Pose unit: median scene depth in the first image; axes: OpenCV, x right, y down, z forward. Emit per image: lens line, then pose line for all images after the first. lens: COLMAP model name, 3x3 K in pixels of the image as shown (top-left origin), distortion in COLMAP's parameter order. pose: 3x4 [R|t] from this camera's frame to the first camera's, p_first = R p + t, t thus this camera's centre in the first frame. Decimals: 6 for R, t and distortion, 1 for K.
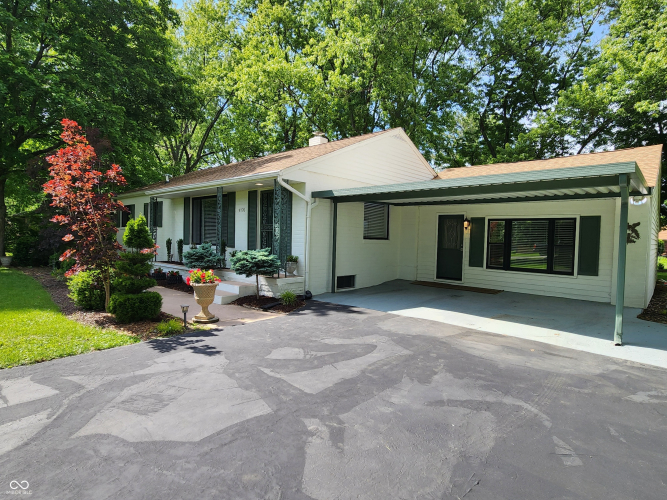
lens RADIAL K [[378.5, 0, 333.5], [0, 378.5, 250.0], [0, 0, 1]] dist [0.002913, -0.001312]
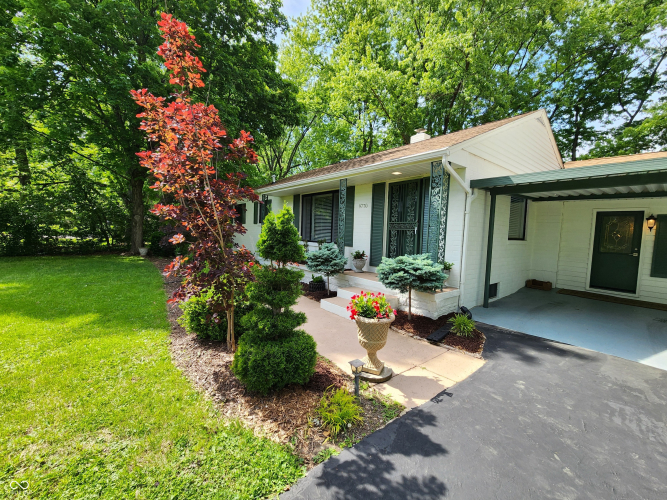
lens RADIAL K [[276.5, 0, 333.5], [0, 276.5, 250.0], [0, 0, 1]] dist [-0.000288, -0.000064]
pose [[0.988573, 0.020758, -0.149304, -0.220879], [-0.015722, 0.999269, 0.034833, -0.023023], [0.149918, -0.032088, 0.988178, 0.349775]]
